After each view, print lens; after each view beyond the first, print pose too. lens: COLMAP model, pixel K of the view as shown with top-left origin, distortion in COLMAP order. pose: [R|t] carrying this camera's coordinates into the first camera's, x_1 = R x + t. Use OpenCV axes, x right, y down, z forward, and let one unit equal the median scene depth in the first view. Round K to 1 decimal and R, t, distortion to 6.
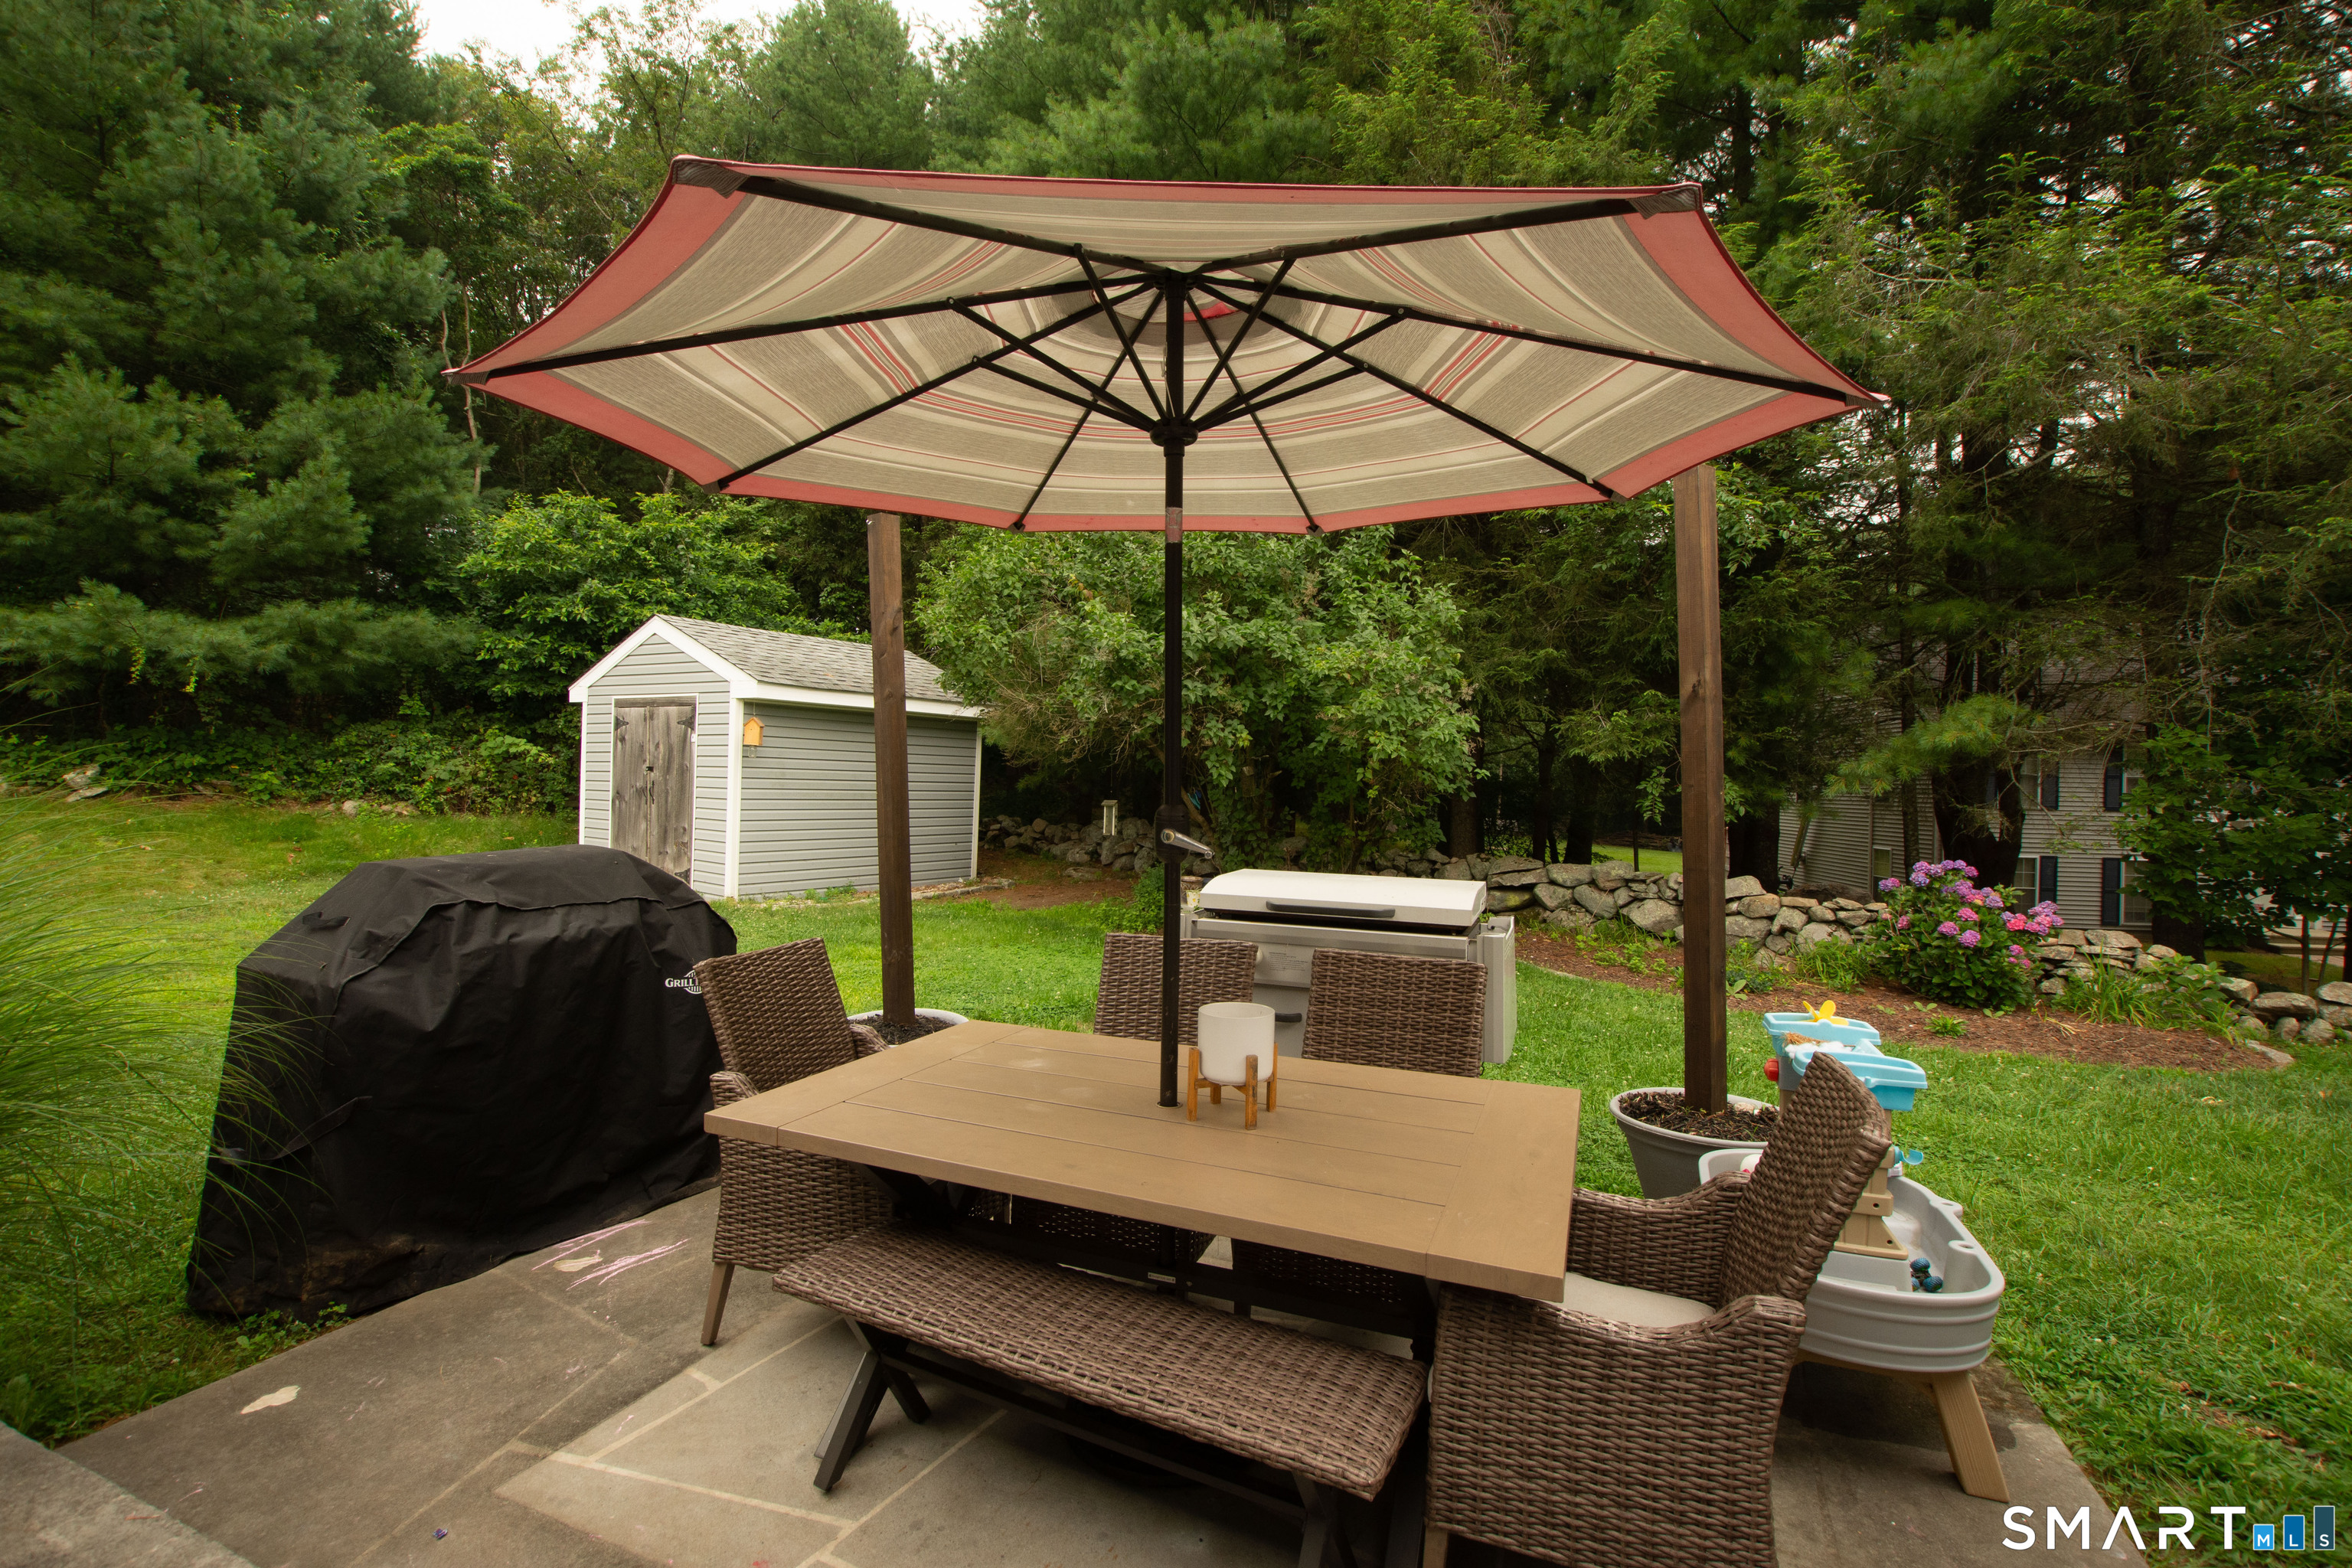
lens RADIAL K [[1031.2, 0, 1176.5], [0, 1031.2, 782.2], [0, 0, 1]] dist [0.003925, -0.002599]
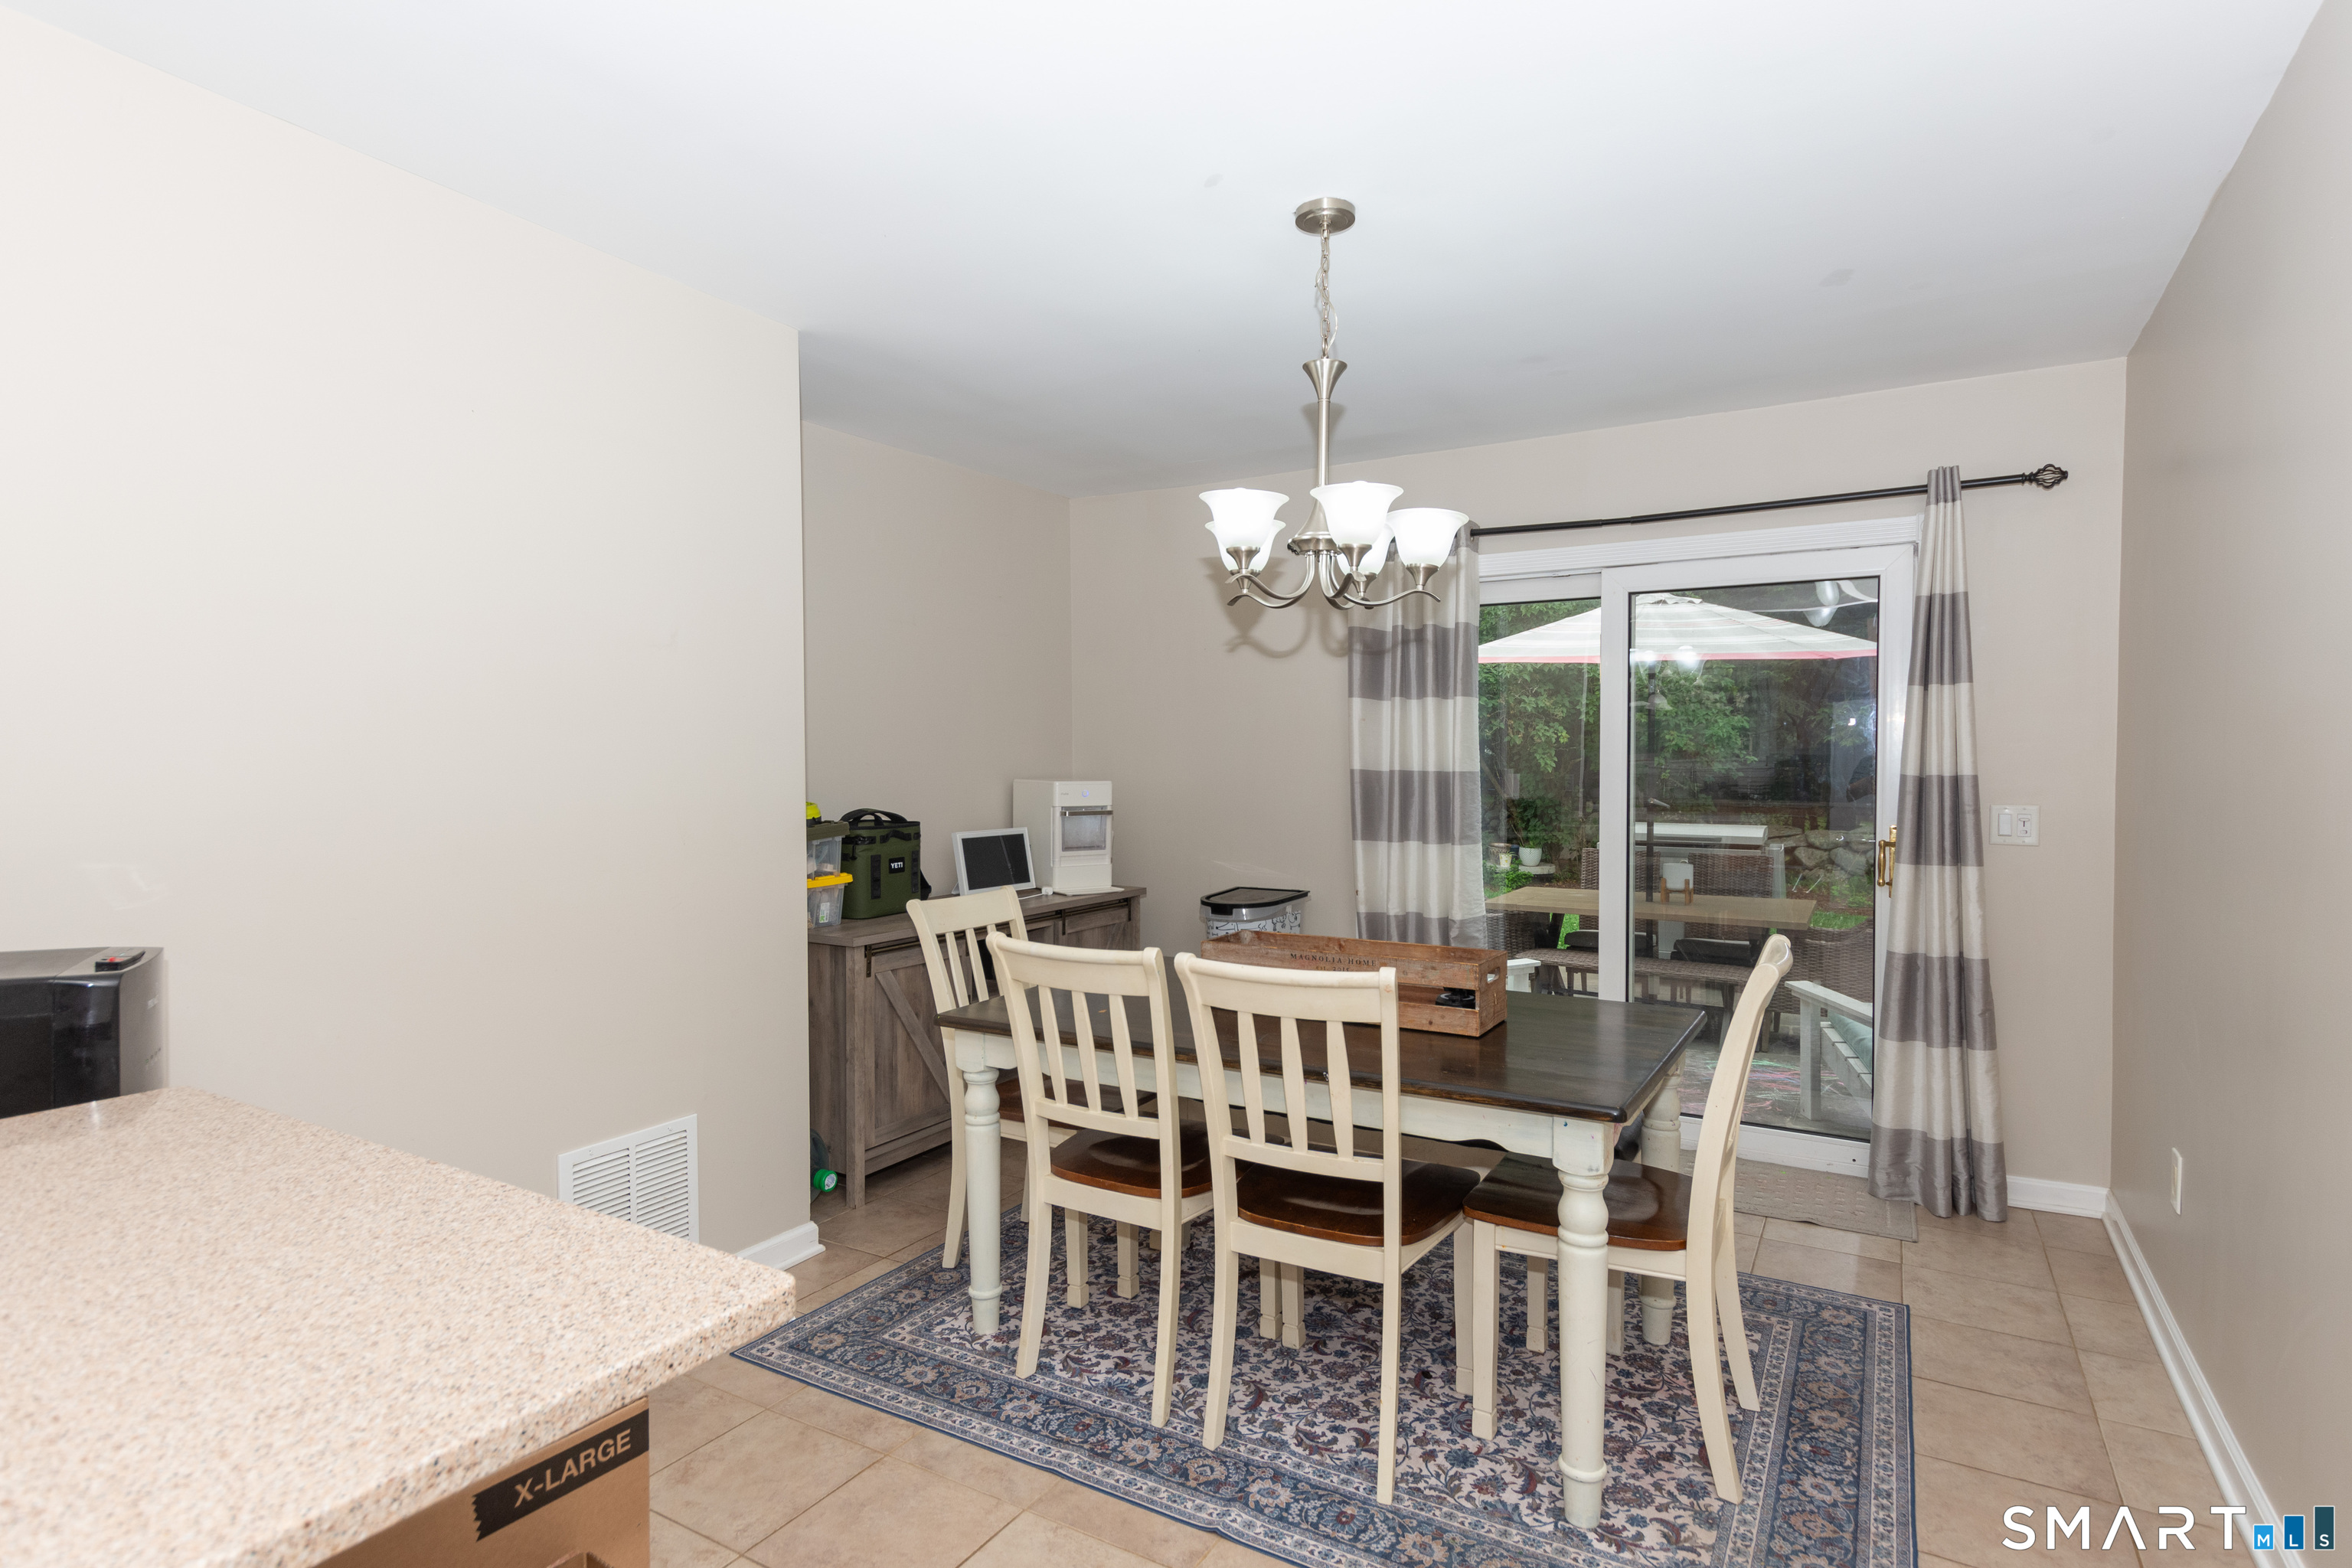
lens RADIAL K [[1233.4, 0, 1171.3], [0, 1233.4, 779.5], [0, 0, 1]] dist [0.006490, 0.001615]
pose [[0.990973, -0.022282, -0.132199, -0.231850], [0.024555, 0.999577, 0.015586, -0.024329], [0.131795, -0.018691, 0.991101, -0.669861]]
